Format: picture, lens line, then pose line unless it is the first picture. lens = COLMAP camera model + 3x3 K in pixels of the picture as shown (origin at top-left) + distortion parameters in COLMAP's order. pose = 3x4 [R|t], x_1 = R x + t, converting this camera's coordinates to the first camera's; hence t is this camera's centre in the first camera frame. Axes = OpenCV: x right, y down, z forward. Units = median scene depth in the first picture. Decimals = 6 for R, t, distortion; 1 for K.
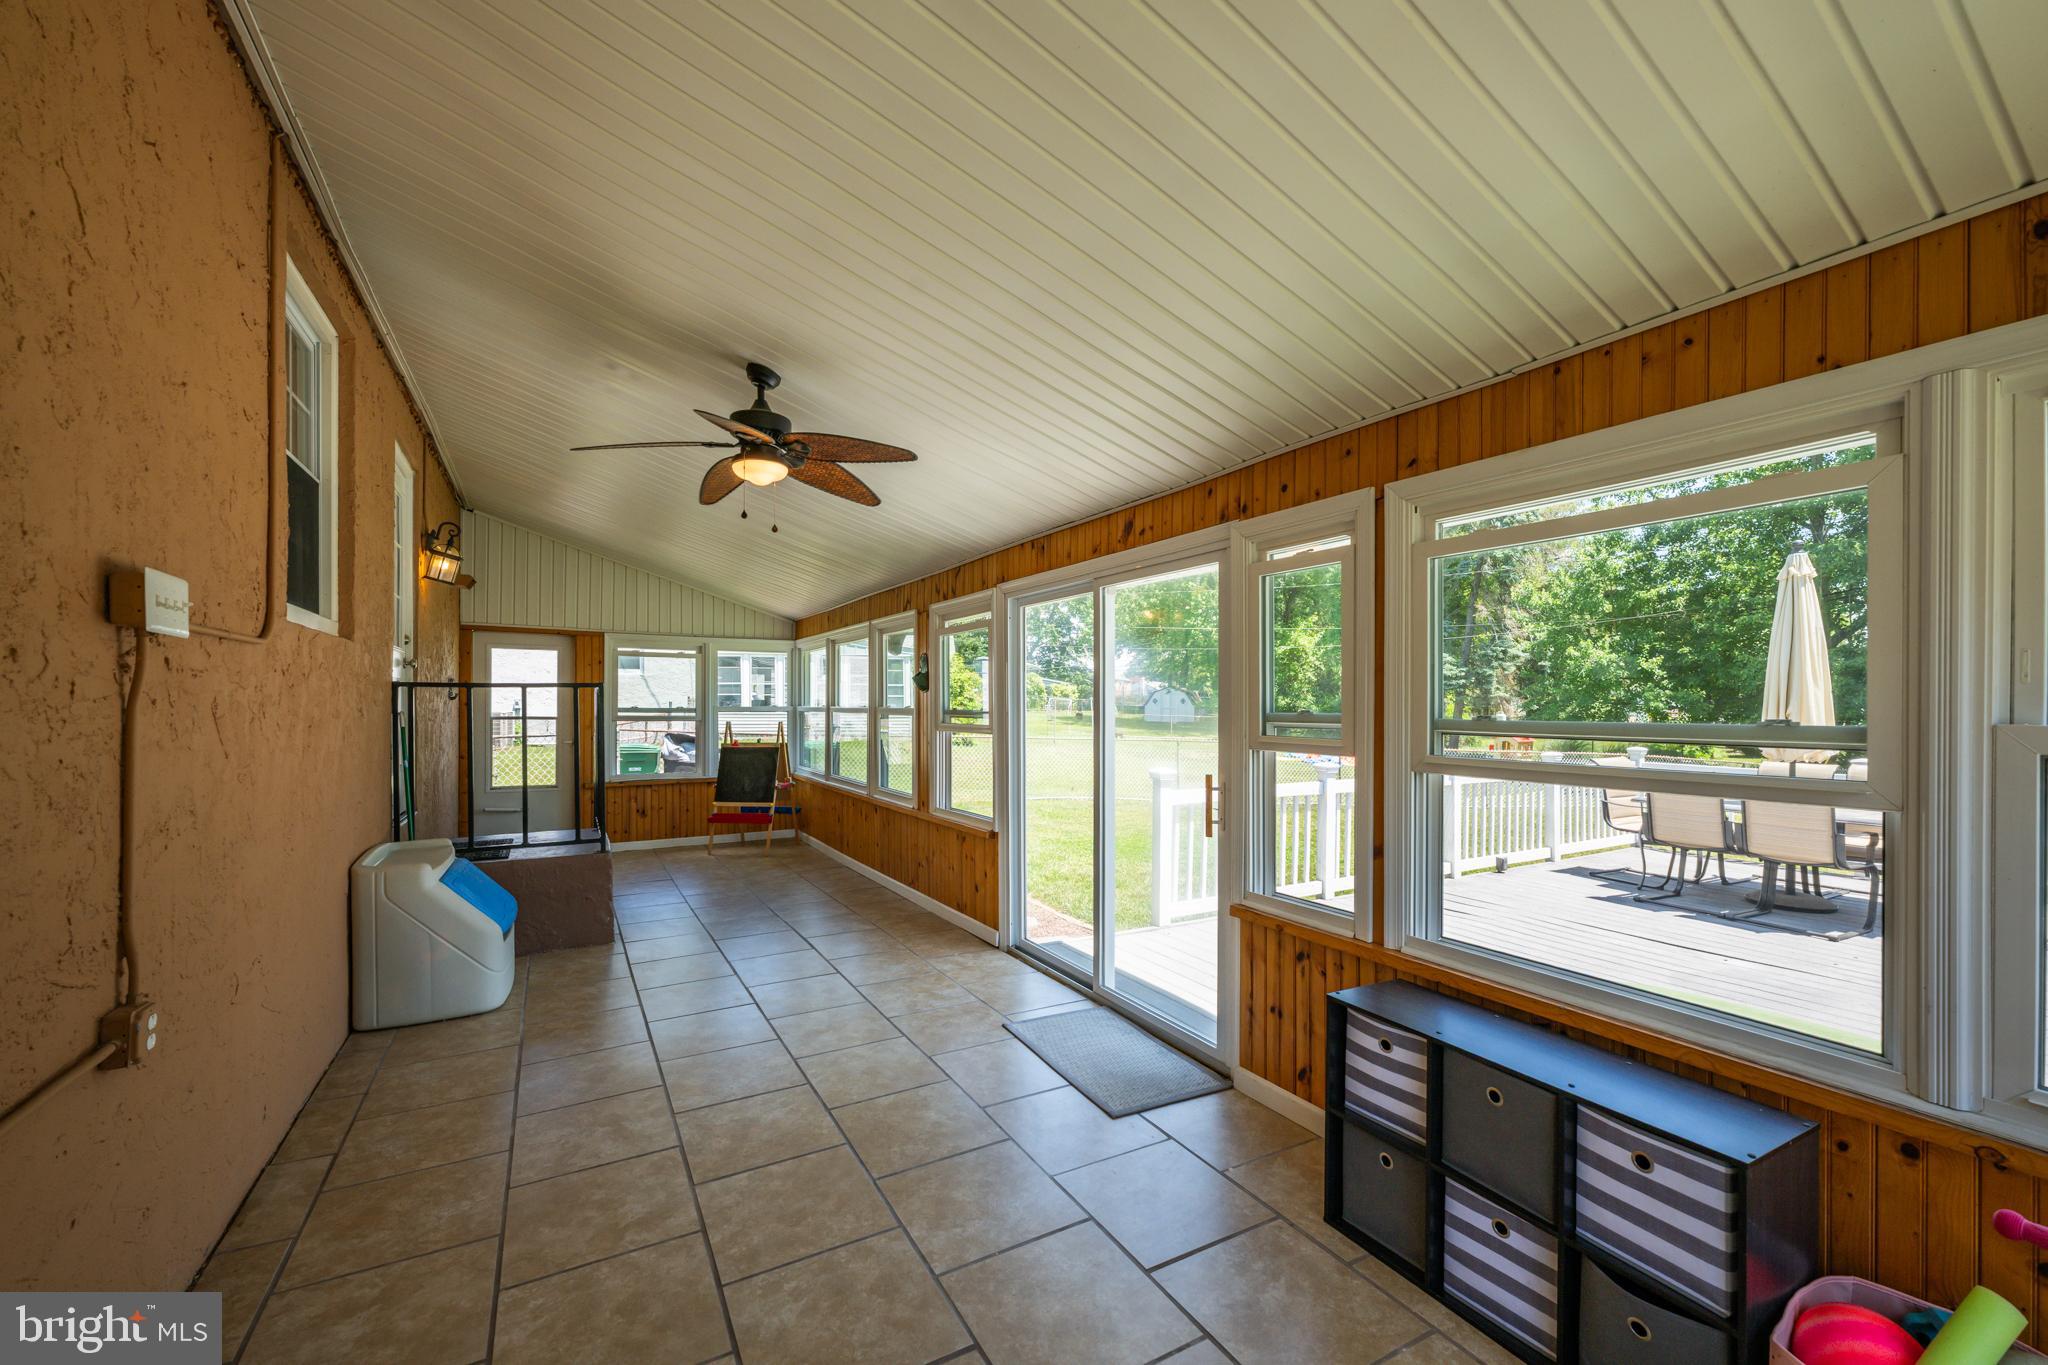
lens RADIAL K [[808.6, 0, 1021.9], [0, 808.6, 712.7], [0, 0, 1]] dist [-0.001077, -0.000125]
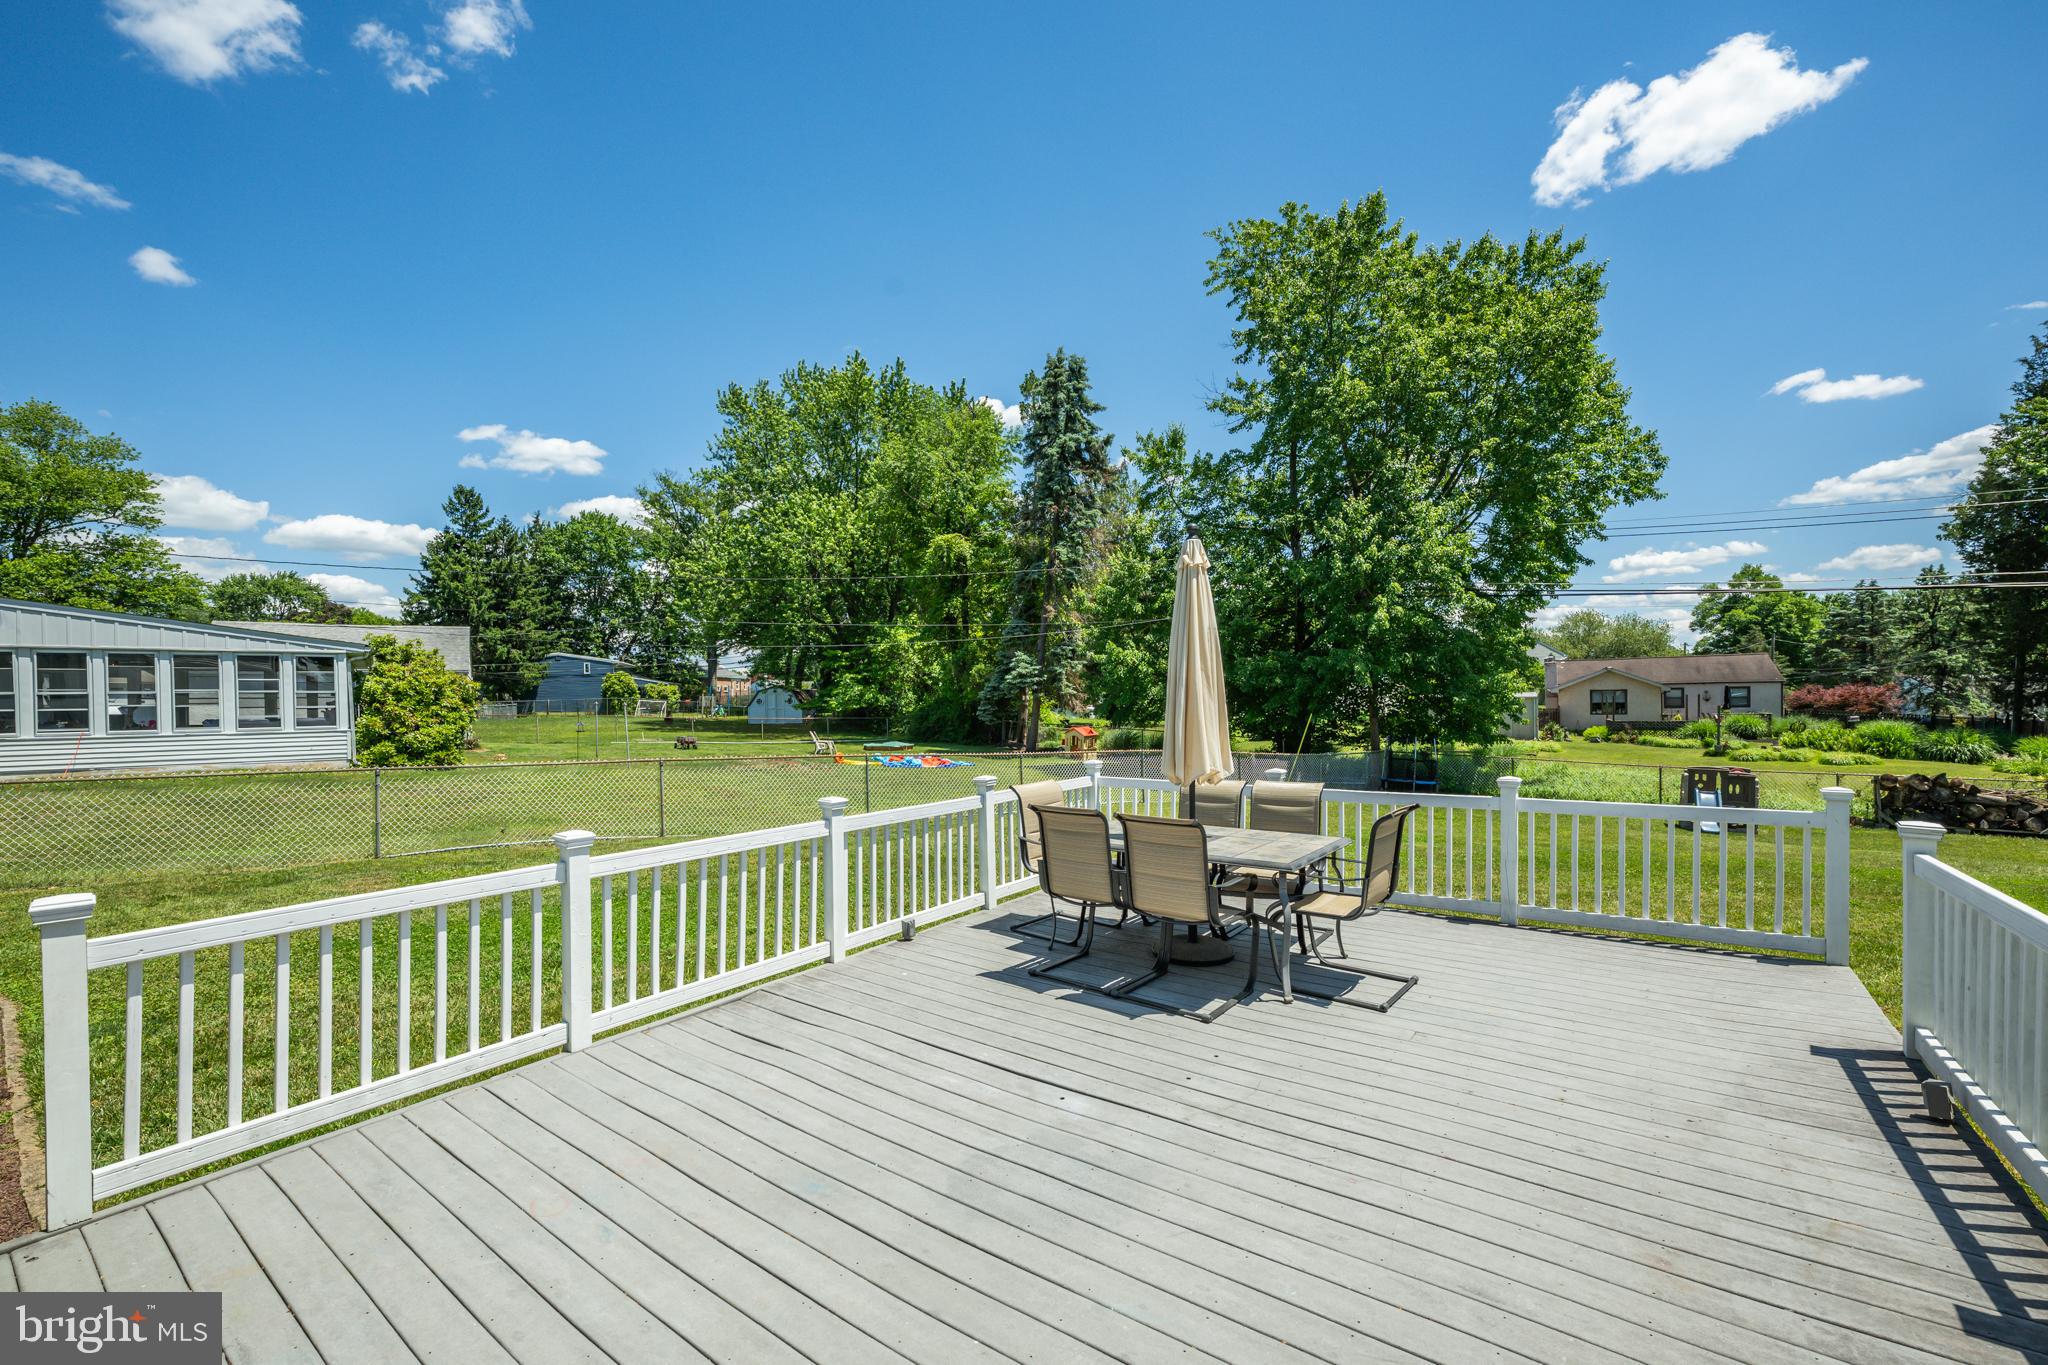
lens RADIAL K [[808.6, 0, 1021.9], [0, 808.6, 712.7], [0, 0, 1]] dist [-0.001077, -0.000125]
pose [[0.908872, -0.025338, 0.416304, 0.093533], [0.023676, 0.999678, 0.009155, -0.005603], [-0.416402, 0.001535, 0.909179, 0.063821]]
